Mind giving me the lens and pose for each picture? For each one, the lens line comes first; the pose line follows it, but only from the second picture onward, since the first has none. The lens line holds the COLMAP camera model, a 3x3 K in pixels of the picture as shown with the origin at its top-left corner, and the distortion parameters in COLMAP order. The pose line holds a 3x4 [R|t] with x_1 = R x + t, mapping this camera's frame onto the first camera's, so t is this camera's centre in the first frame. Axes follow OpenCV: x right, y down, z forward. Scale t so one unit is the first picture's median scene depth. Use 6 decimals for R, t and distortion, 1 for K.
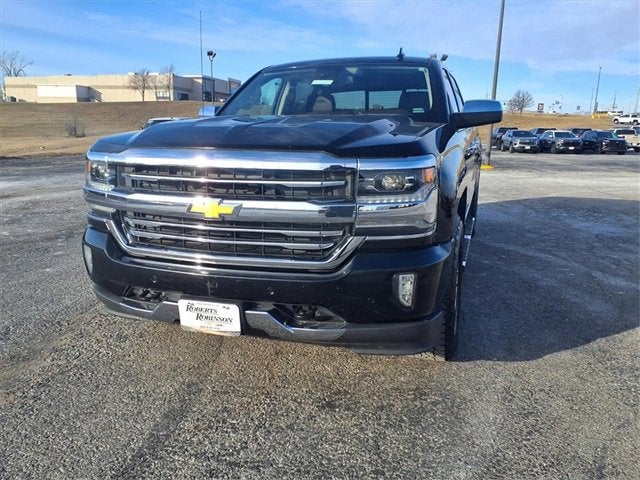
lens RADIAL K [[515.9, 0, 320.3], [0, 515.9, 235.9], [0, 0, 1]] dist [0.019821, 0.000662]
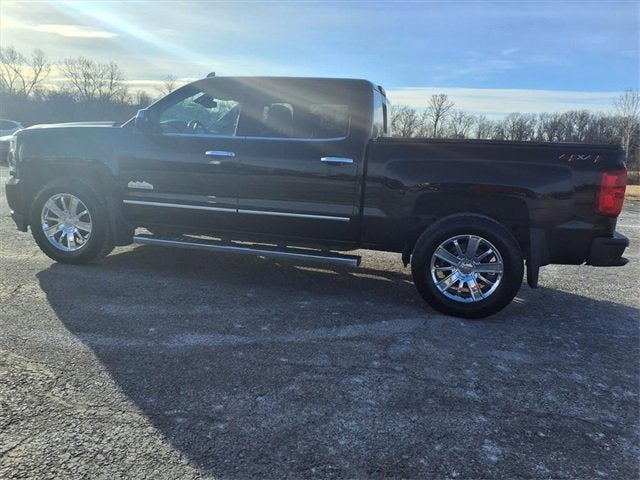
lens RADIAL K [[511.3, 0, 317.3], [0, 511.3, 238.5], [0, 0, 1]] dist [0.078813, -0.116967]
pose [[0.072744, 0.178894, -0.981175, 2.357216], [-0.259863, 0.953201, 0.154528, -0.384164], [0.962902, 0.243730, 0.115827, 1.917105]]
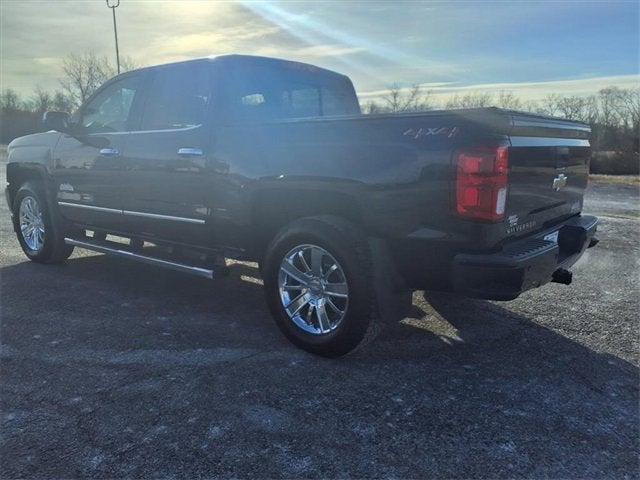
lens RADIAL K [[520.5, 0, 320.0], [0, 520.5, 240.0], [0, 0, 1]] dist [0.010023, -0.012511]
pose [[-0.345950, 0.169101, -0.922889, 1.910062], [-0.195646, 0.949001, 0.247224, -0.587862], [0.917628, 0.266087, -0.295223, 2.959920]]
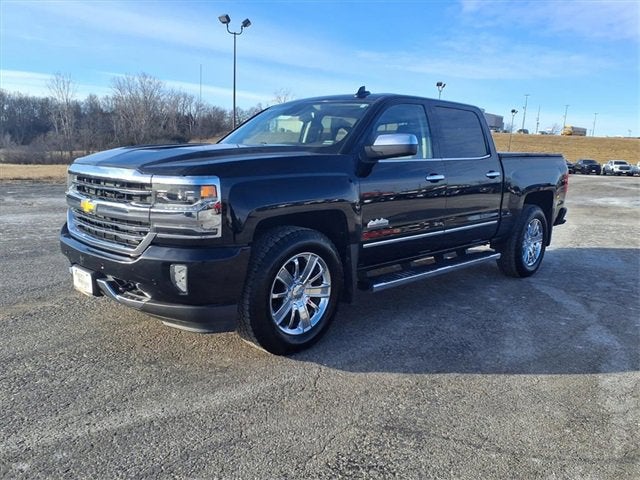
lens RADIAL K [[511.3, 0, 317.3], [0, 511.3, 238.5], [0, 0, 1]] dist [0.078813, -0.116967]
pose [[0.893188, 0.098606, -0.438740, 0.934925], [-0.119194, 0.992678, -0.019552, -0.008179], [0.433599, 0.069759, 0.898401, -0.017435]]
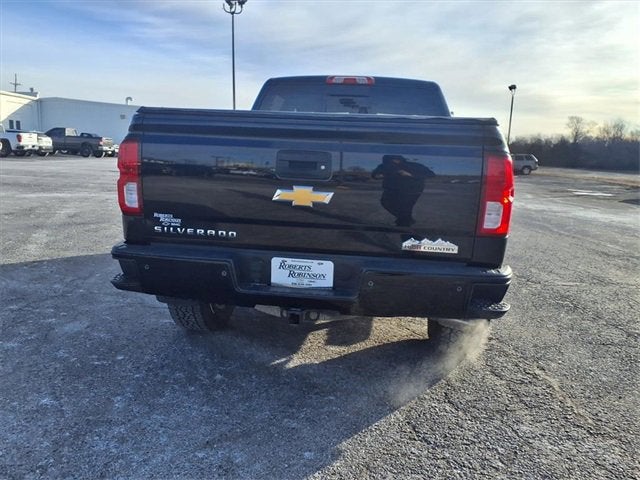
lens RADIAL K [[515.0, 0, 320.0], [0, 515.0, 240.0], [0, 0, 1]] dist [0.027268, -0.013882]
pose [[-0.983252, -0.013860, -0.181721, 0.680586], [-0.077950, 0.933281, 0.350587, -0.783266], [0.164738, 0.358880, -0.918731, 4.005089]]
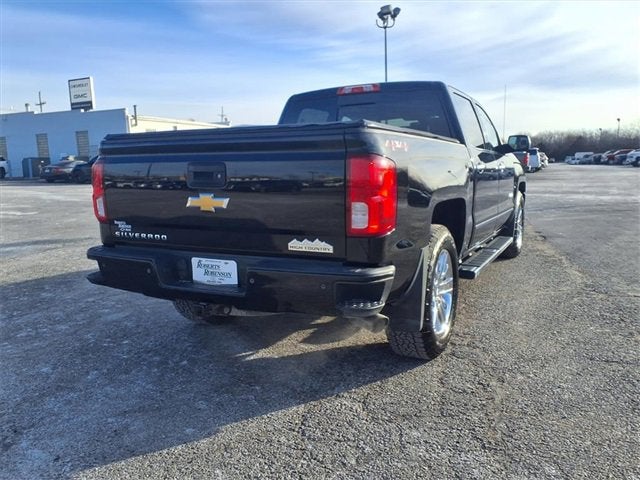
lens RADIAL K [[515.0, 0, 320.0], [0, 515.0, 240.0], [0, 0, 1]] dist [0.027268, -0.013882]
pose [[-0.986273, -0.007201, 0.164964, 0.121067], [0.049572, 0.940050, 0.337413, -0.801264], [-0.157504, 0.340959, -0.926790, 4.084183]]
